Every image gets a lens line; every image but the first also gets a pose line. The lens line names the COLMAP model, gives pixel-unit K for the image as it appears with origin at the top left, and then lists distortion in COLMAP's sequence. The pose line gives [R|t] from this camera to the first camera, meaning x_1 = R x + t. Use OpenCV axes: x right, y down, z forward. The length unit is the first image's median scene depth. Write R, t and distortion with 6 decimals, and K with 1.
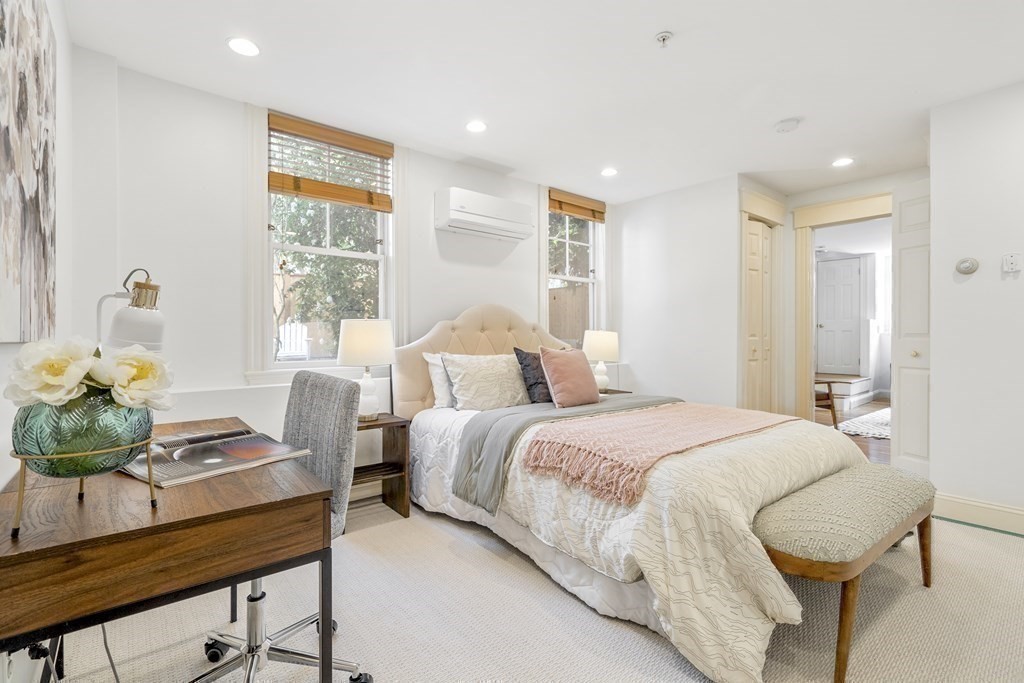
lens RADIAL K [[462.5, 0, 512.7], [0, 462.5, 333.5], [0, 0, 1]] dist [-0.000298, -0.000574]
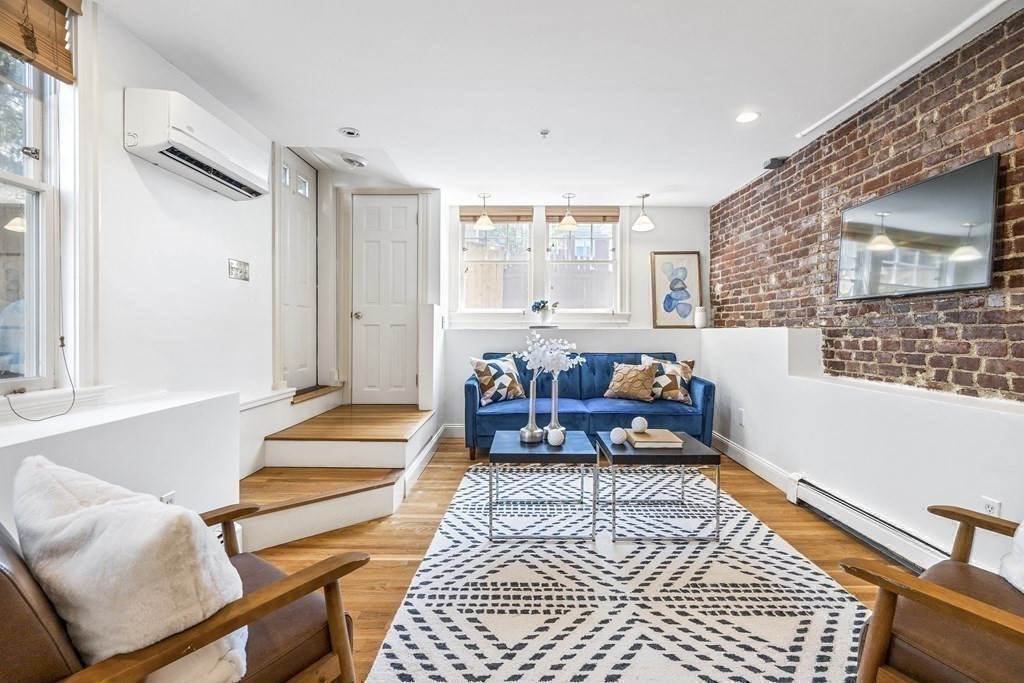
lens RADIAL K [[462.5, 0, 512.7], [0, 462.5, 333.5], [0, 0, 1]] dist [-0.000298, -0.000574]
pose [[0.644904, -0.003542, 0.764256, 0.399205], [-0.005534, 0.999941, 0.009304, -0.001496], [-0.764244, -0.010229, 0.644846, 0.553946]]
